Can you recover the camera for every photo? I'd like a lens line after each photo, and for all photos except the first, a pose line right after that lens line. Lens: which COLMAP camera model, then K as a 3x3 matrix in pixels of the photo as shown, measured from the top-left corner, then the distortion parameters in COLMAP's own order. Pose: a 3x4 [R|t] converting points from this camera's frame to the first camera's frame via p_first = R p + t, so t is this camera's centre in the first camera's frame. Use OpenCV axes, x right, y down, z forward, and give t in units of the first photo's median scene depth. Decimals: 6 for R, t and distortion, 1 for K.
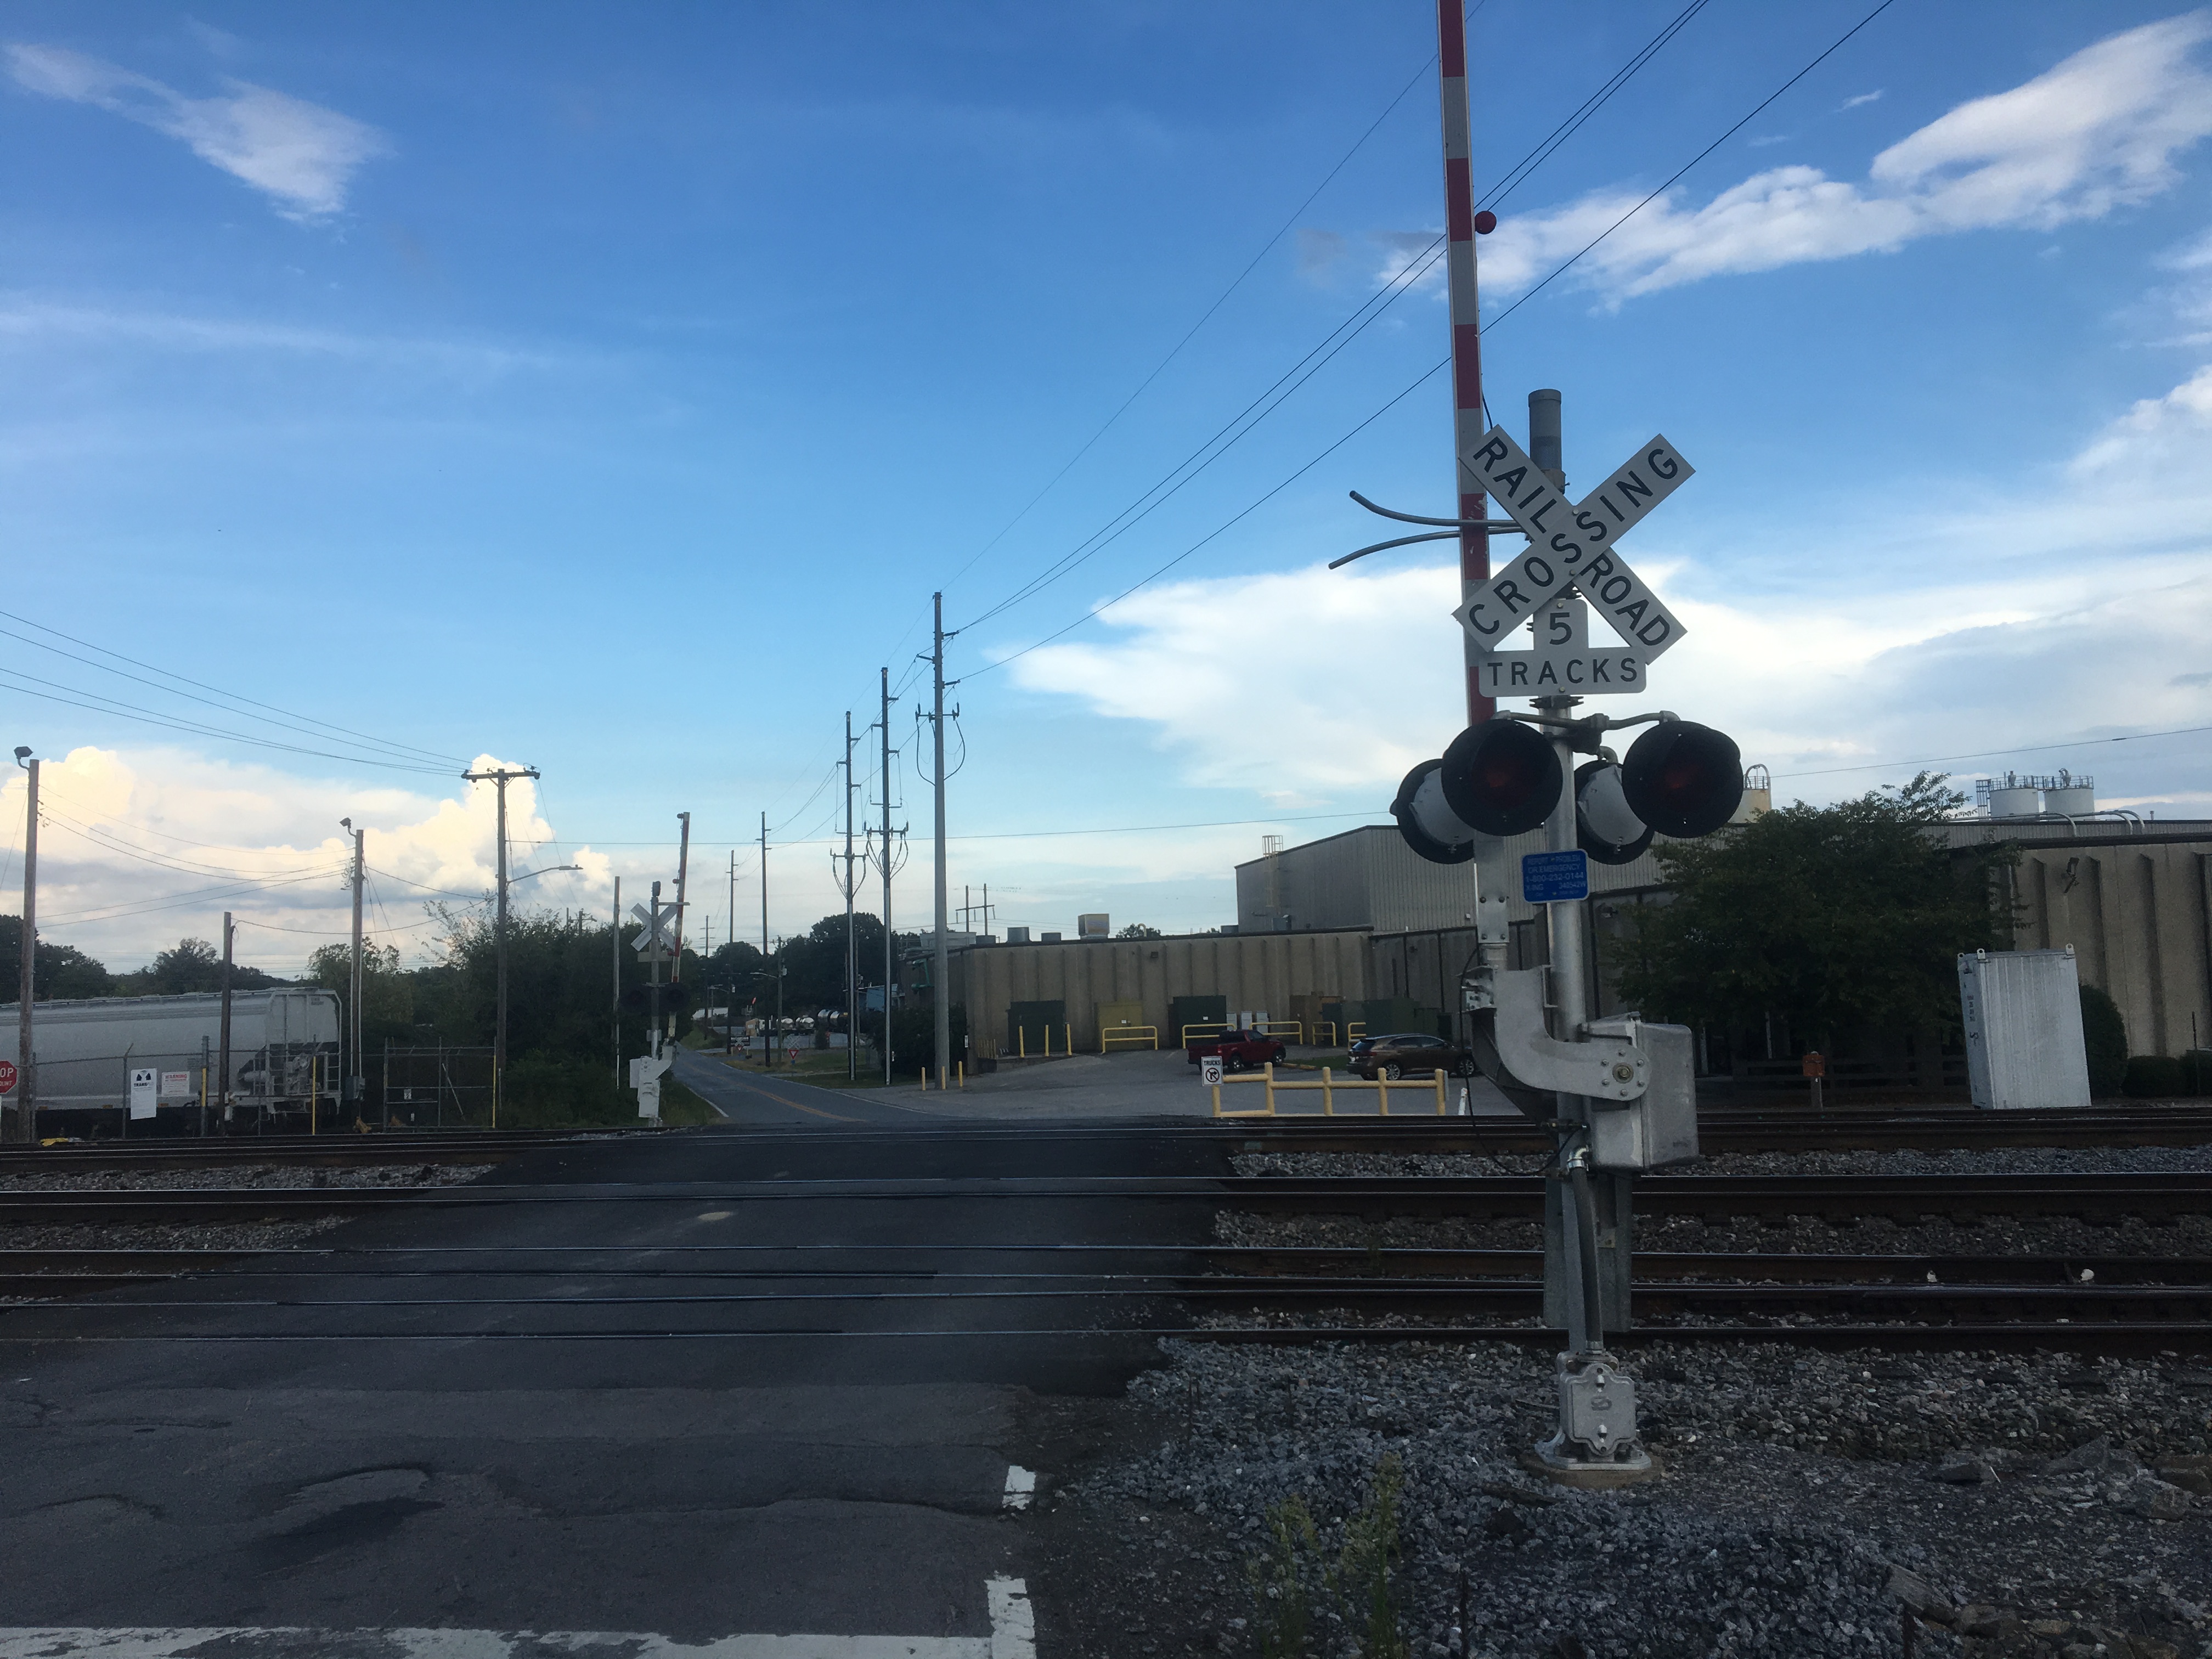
lens RADIAL K [[1900.0, 0, 1059.1], [0, 1900.0, 913.1], [0, 0, 1]] dist [0.092574, -0.128082]
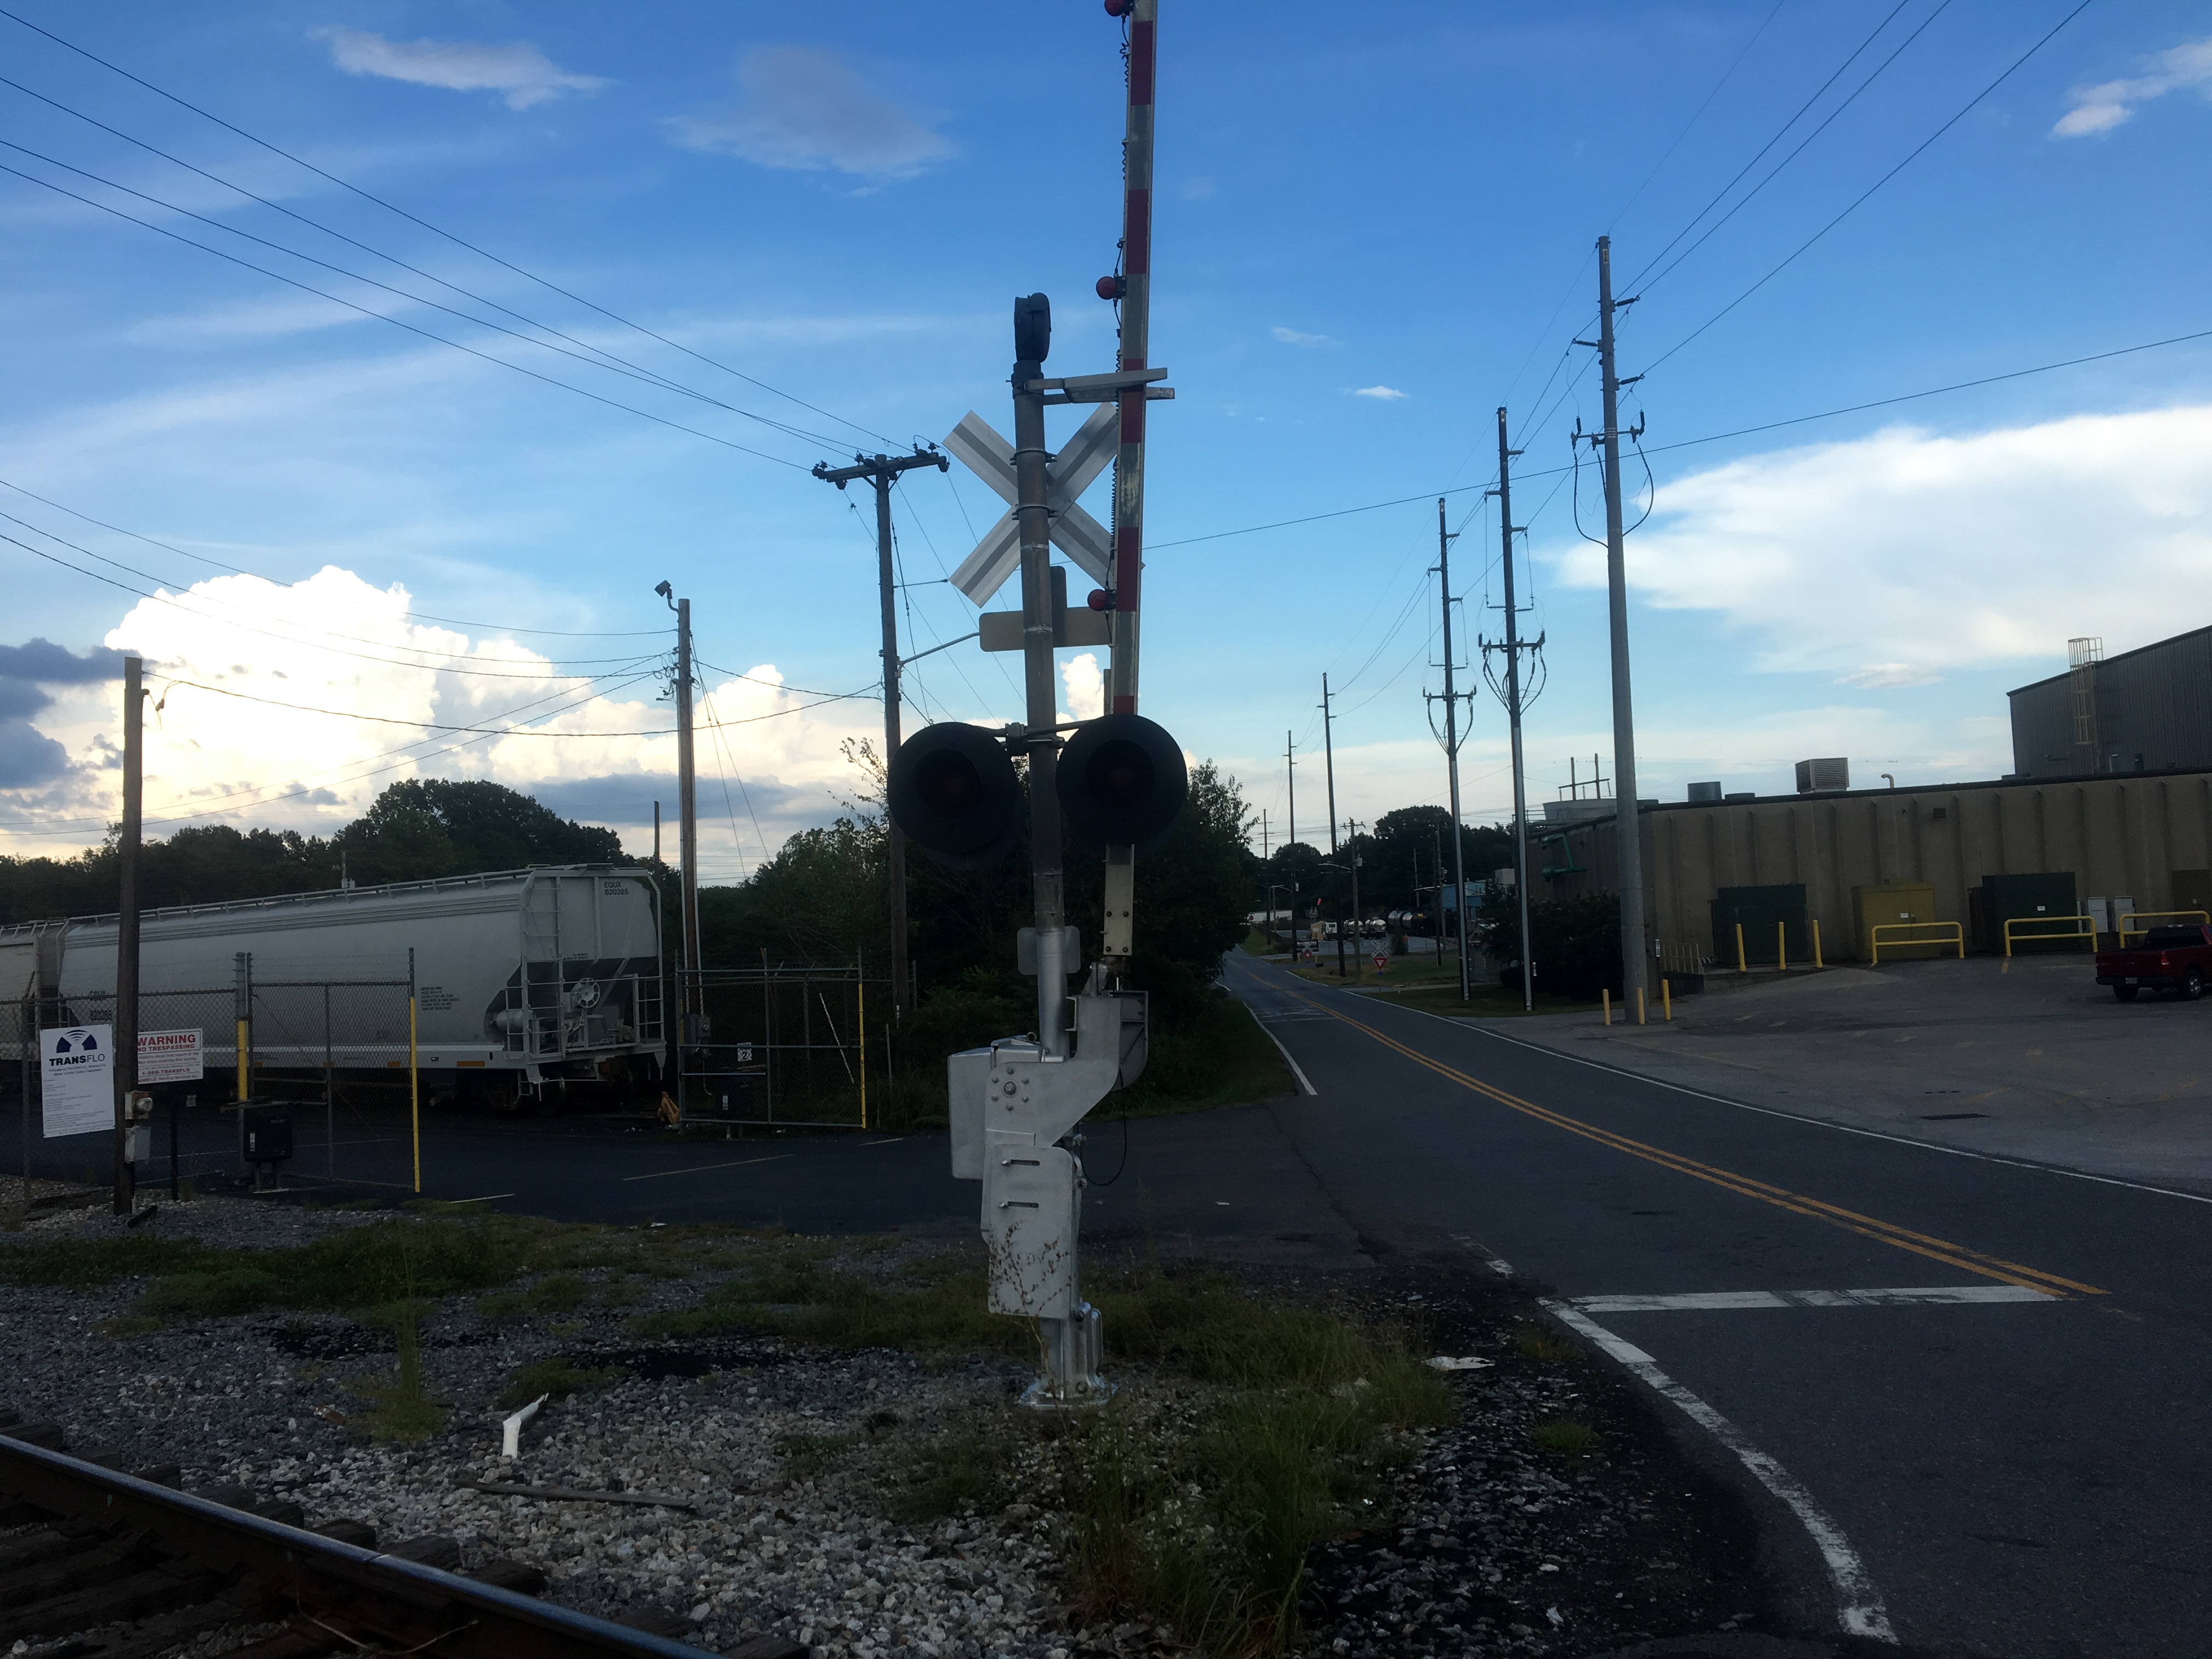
lens RADIAL K [[1900.0, 0, 1106.8], [0, 1900.0, 835.4], [0, 0, 1]] dist [0.092574, -0.128082]
pose [[0.964217, -0.024754, -0.263957, -0.089457], [0.027373, 0.999606, 0.006250, 0.030710], [0.263698, -0.013252, 0.964514, 0.490169]]
